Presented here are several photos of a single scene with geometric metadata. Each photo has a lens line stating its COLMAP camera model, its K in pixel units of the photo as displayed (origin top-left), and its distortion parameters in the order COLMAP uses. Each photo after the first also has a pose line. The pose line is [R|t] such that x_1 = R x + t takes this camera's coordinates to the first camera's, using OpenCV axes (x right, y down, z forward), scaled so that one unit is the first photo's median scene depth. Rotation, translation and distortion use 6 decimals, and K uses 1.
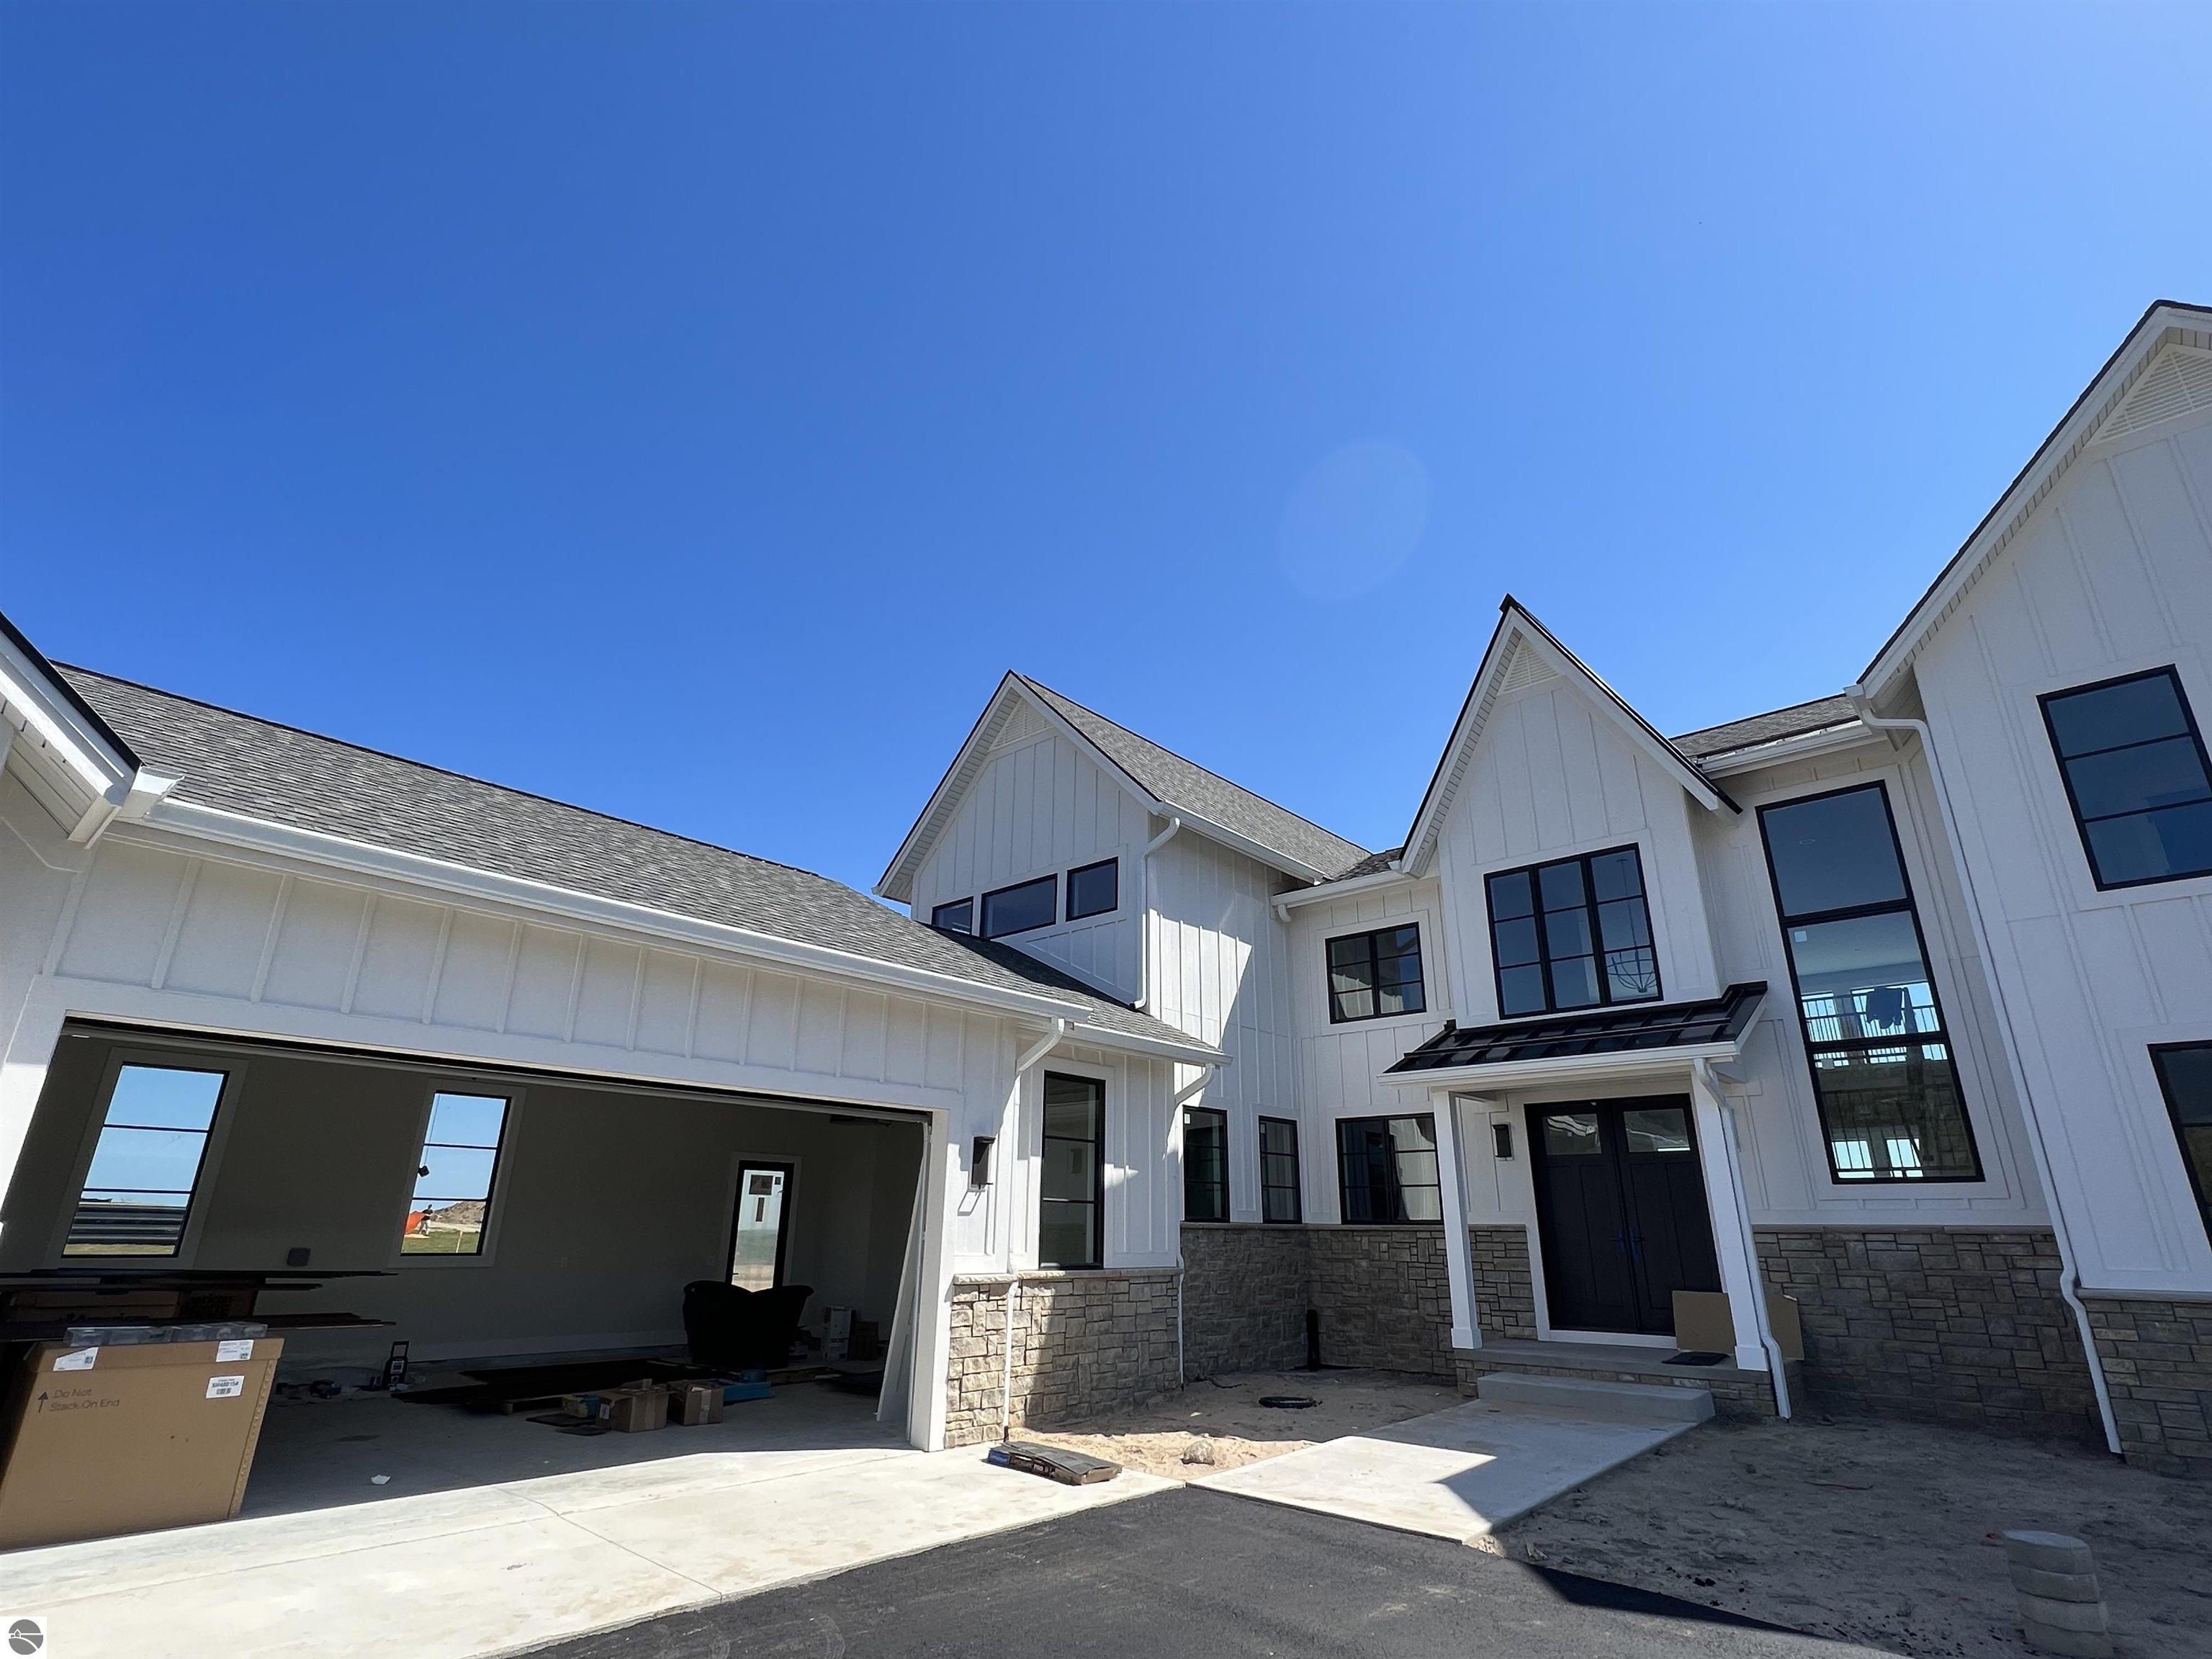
lens RADIAL K [[1098.3, 0, 1106.0], [0, 1098.3, 829.5], [0, 0, 1]] dist [0.001026, 0.000617]
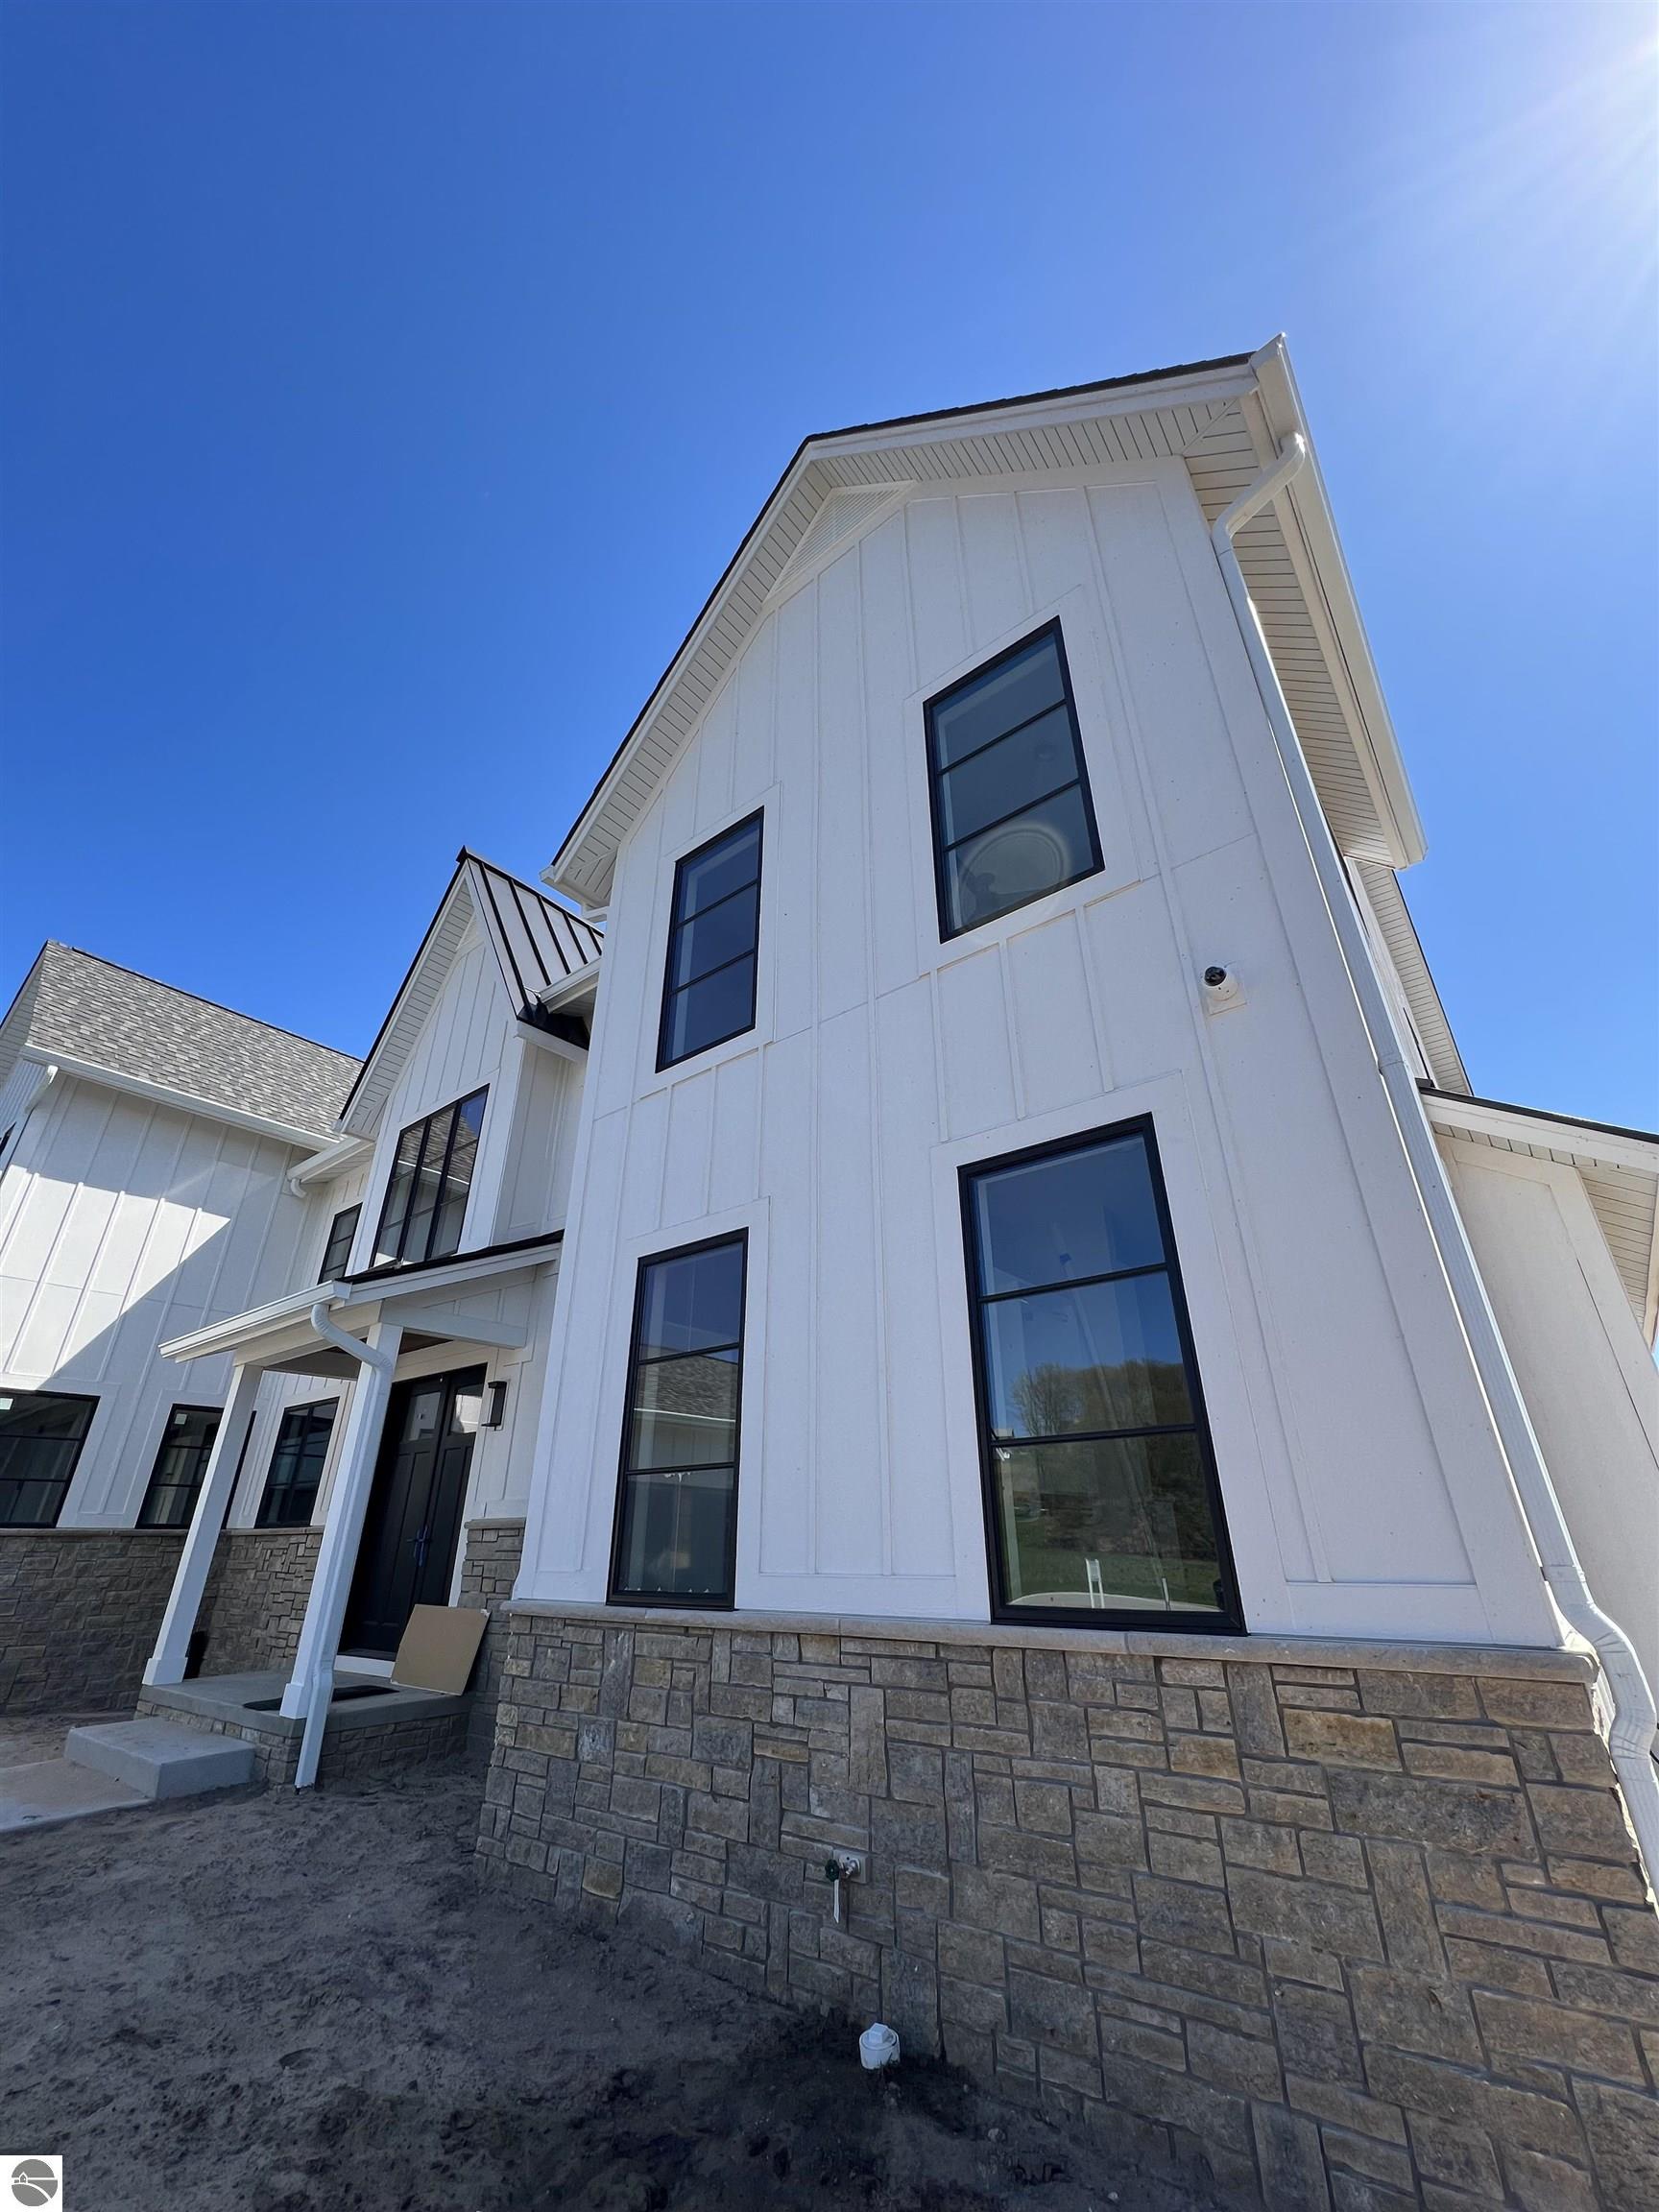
lens RADIAL K [[882.4, 0, 829.5], [0, 882.4, 1106.0], [0, 0, 1]] dist [0.001073, 0.000050]
pose [[0.998520, 0.007307, 0.053895, 0.681819], [-0.001594, 0.994440, -0.105296, 0.100379], [-0.054364, 0.105054, 0.992979, 0.243944]]
